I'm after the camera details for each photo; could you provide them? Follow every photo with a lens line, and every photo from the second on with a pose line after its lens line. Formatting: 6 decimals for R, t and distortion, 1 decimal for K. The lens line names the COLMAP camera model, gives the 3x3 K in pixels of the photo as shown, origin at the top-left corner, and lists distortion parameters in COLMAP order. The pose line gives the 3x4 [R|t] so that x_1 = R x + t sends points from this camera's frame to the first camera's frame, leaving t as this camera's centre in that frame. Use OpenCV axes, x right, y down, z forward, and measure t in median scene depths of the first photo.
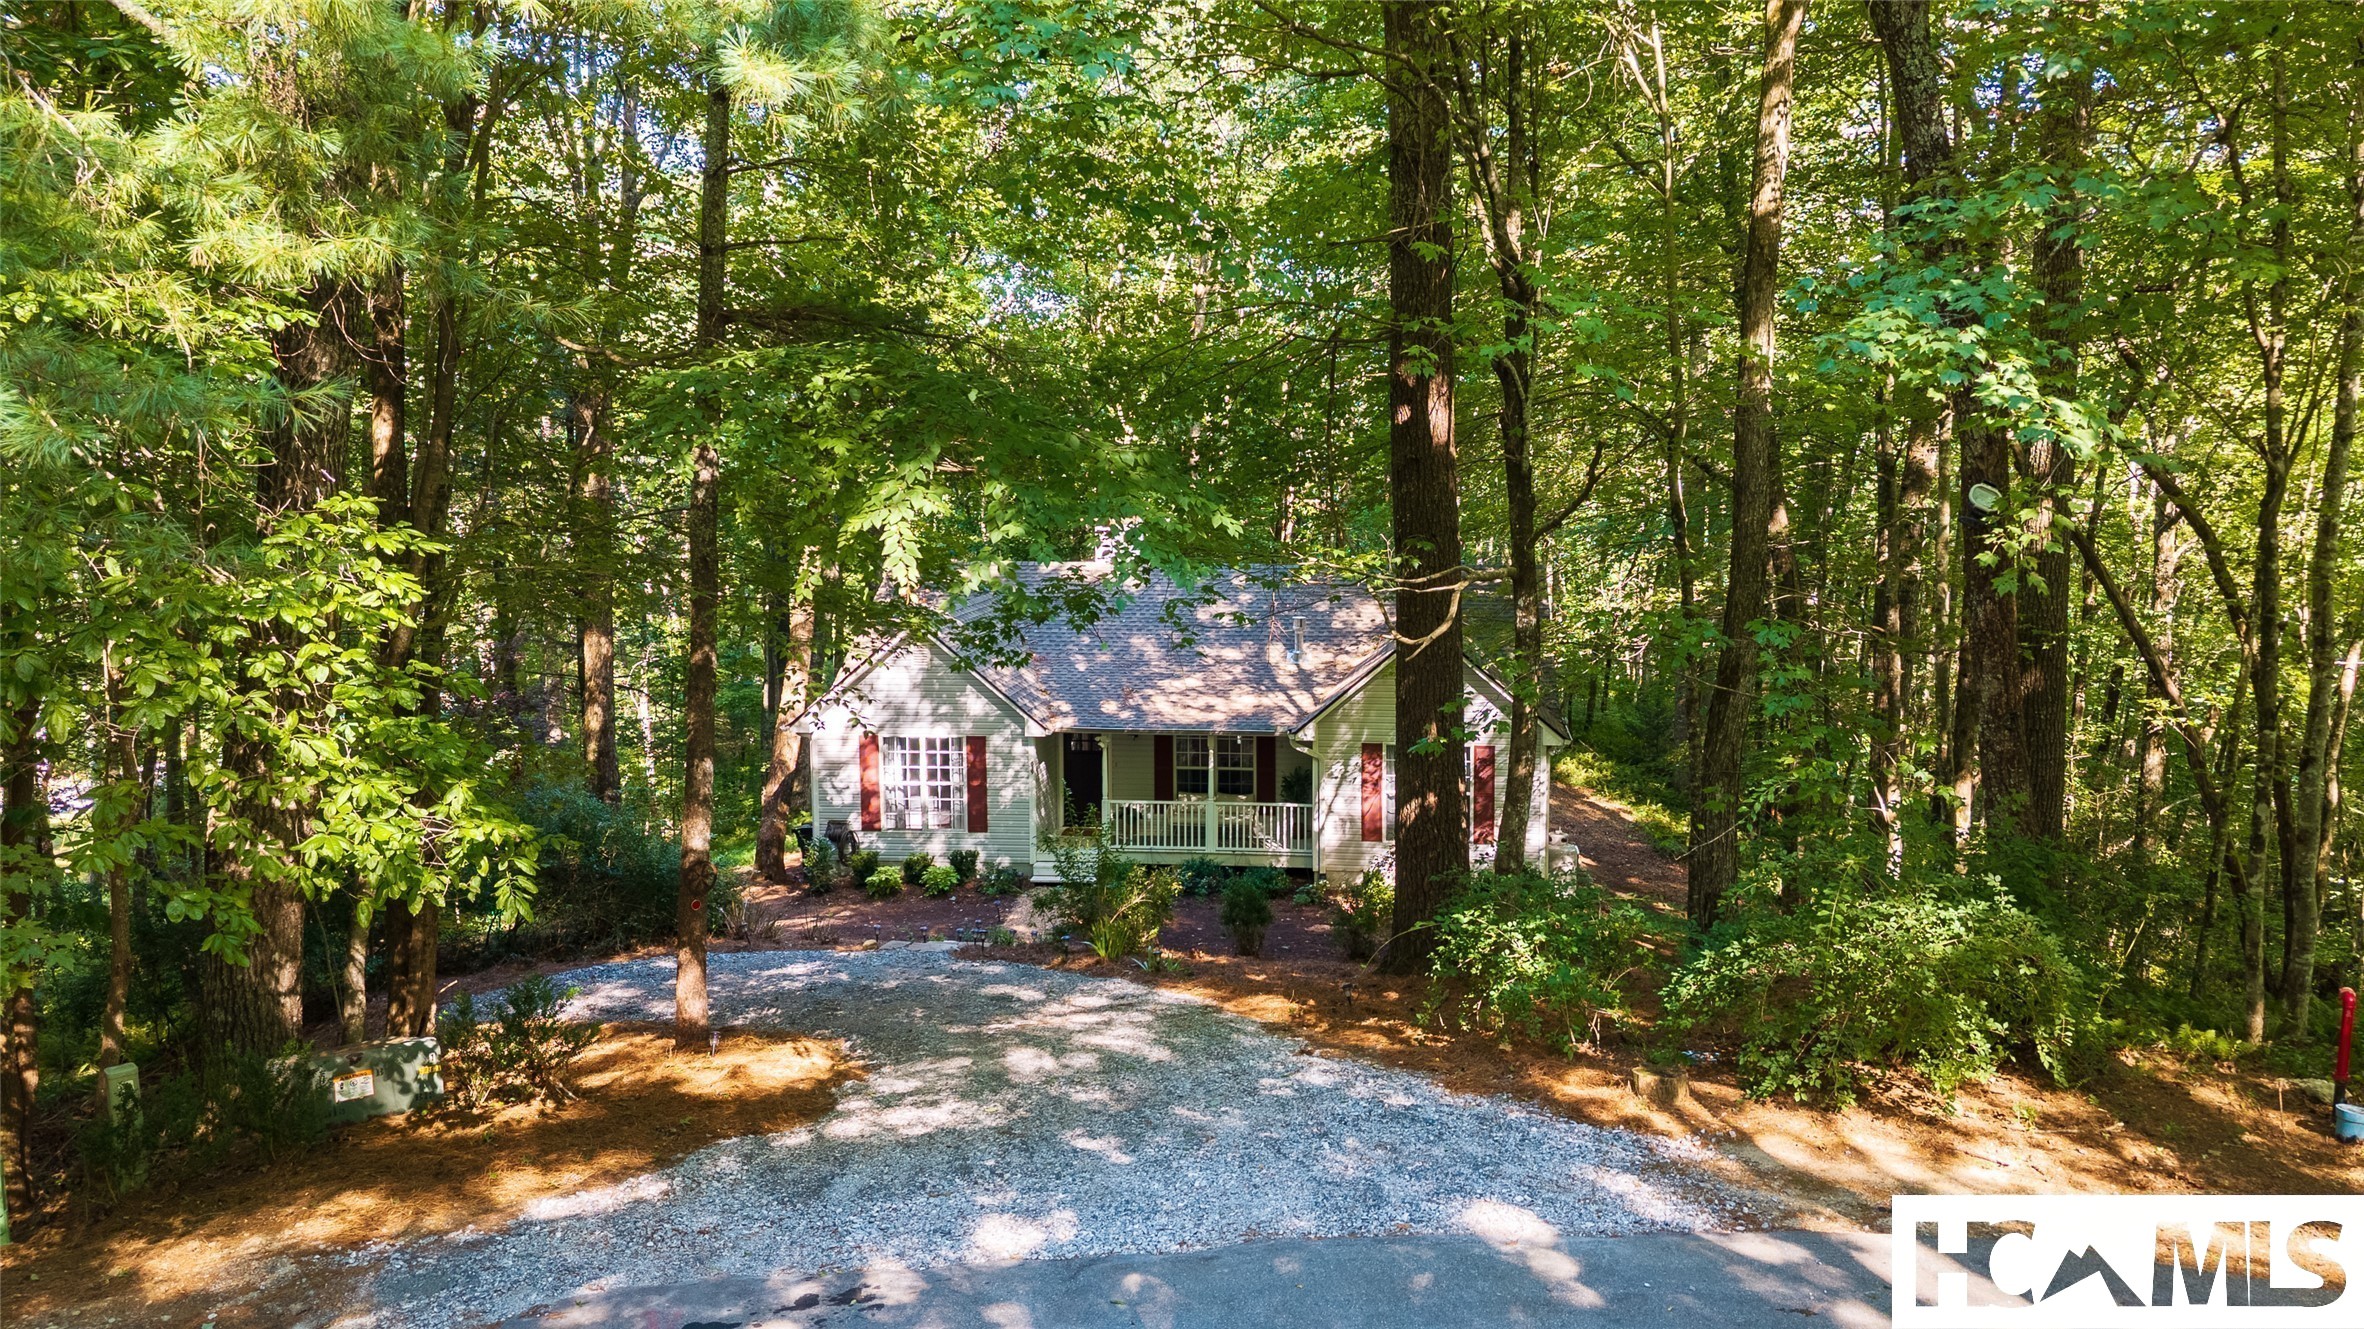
lens RADIAL K [[1563.8, 0, 1183.8], [0, 1563.8, 677.3], [0, 0, 1]] dist [0.006893, -0.006170]
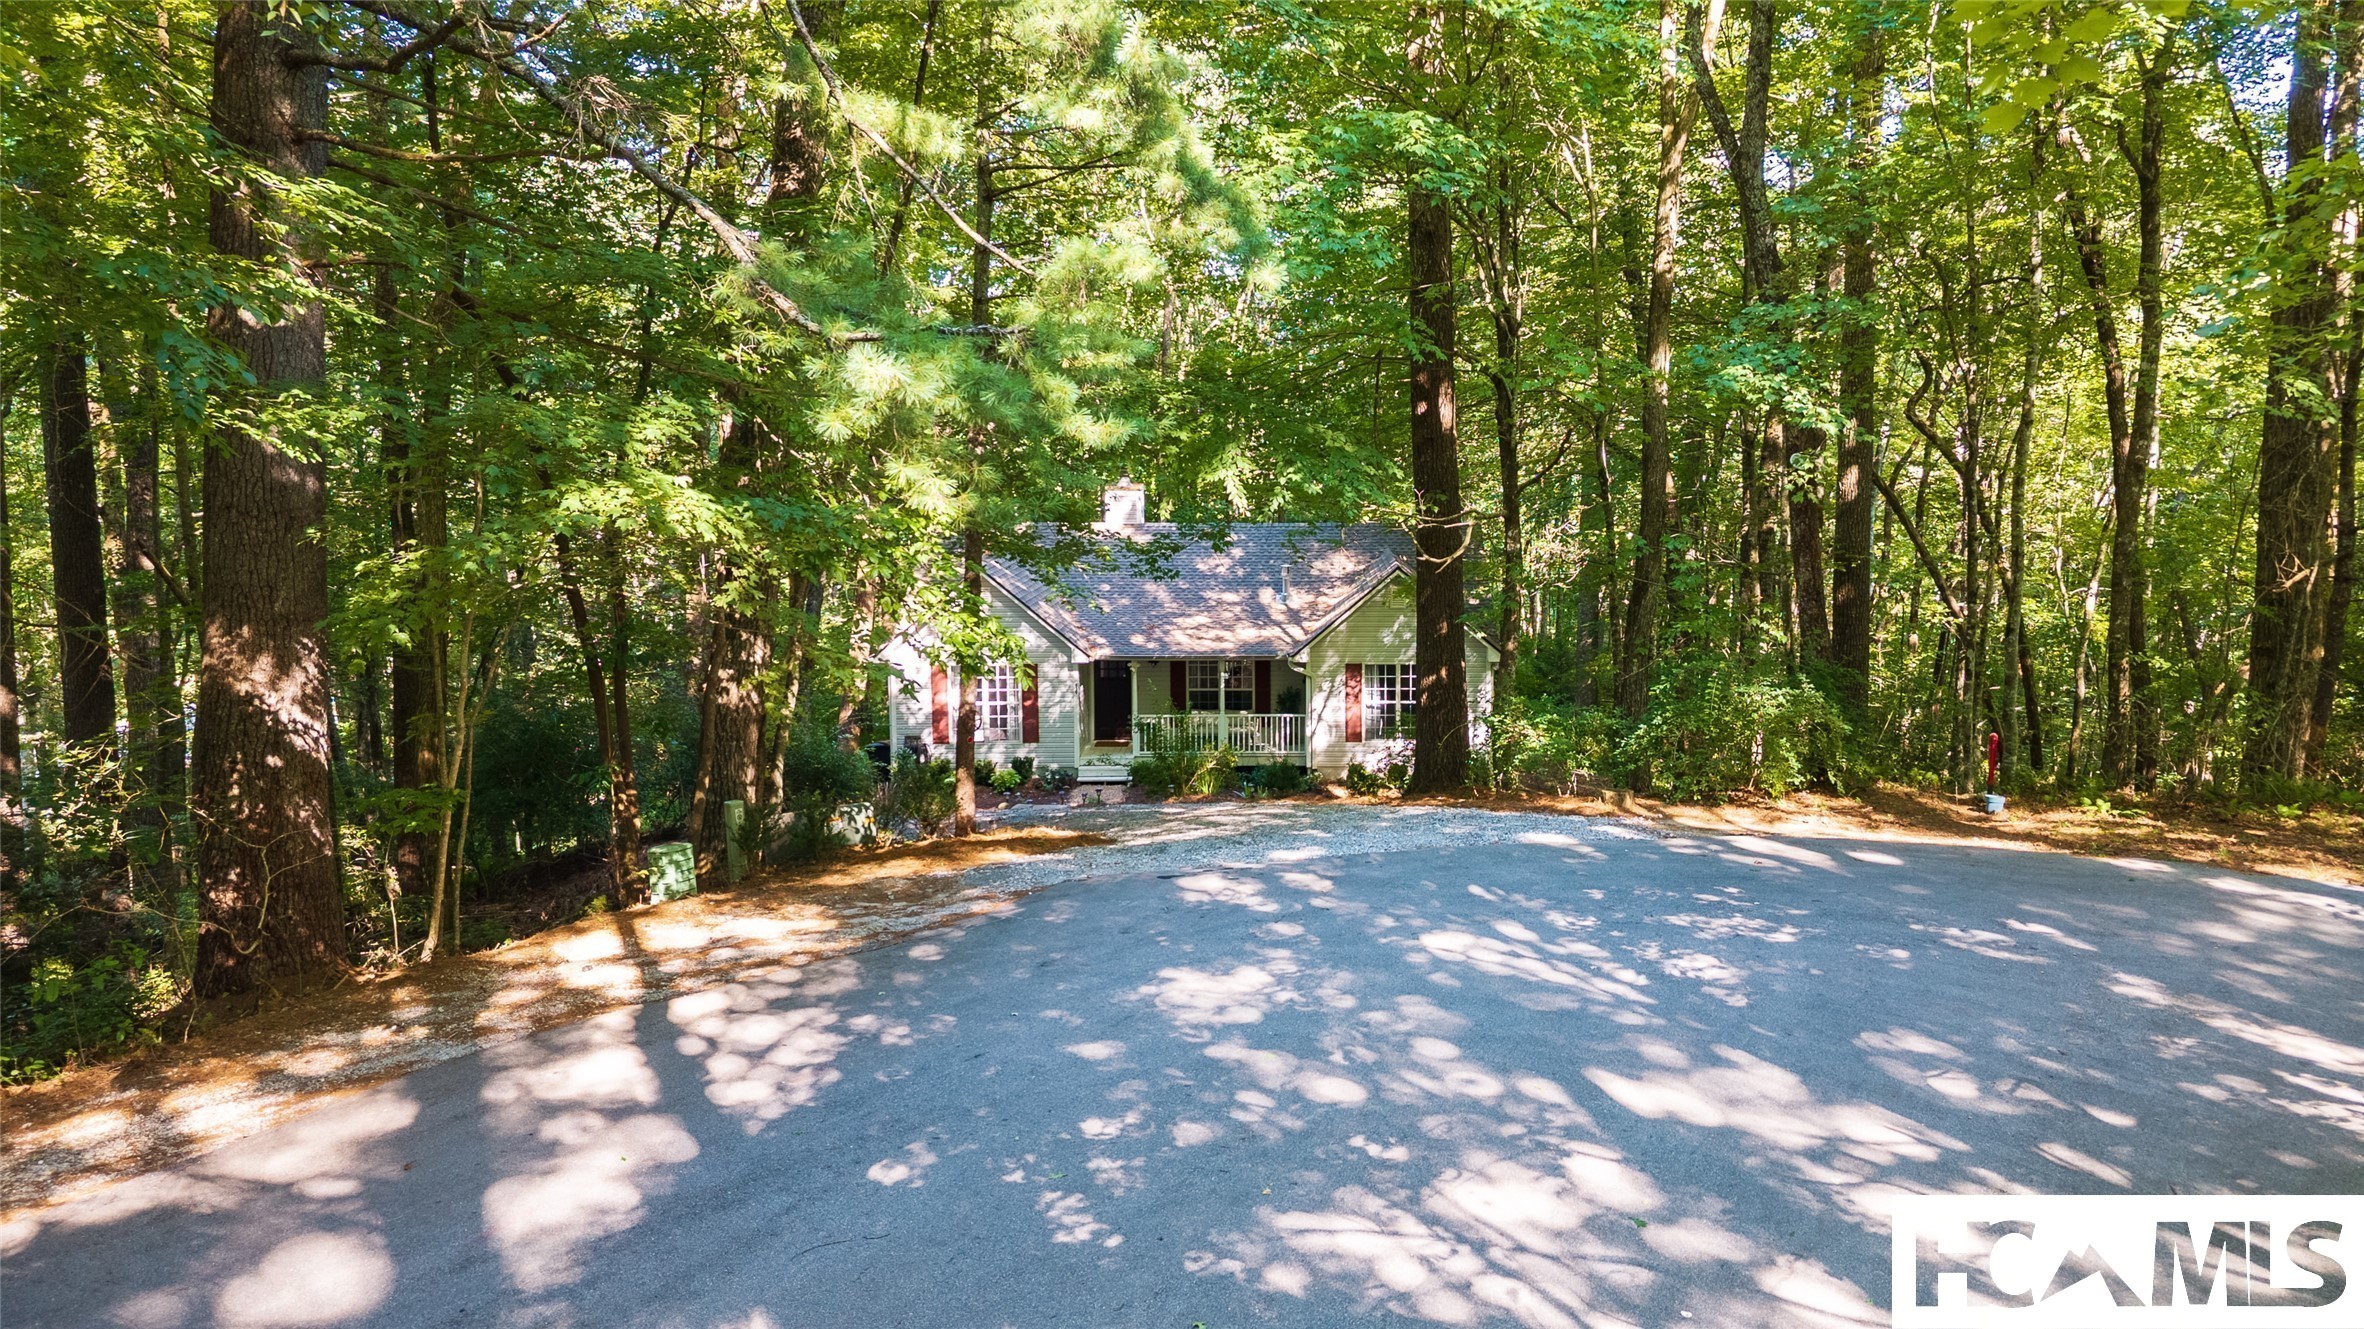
lens RADIAL K [[1563.8, 0, 1186.1], [0, 1563.8, 647.3], [0, 0, 1]] dist [0.006893, -0.006170]
pose [[0.997432, -0.011845, 0.070636, -0.097088], [0.012074, 0.999923, -0.002814, 0.029320], [-0.070597, 0.003660, 0.997498, -0.229640]]
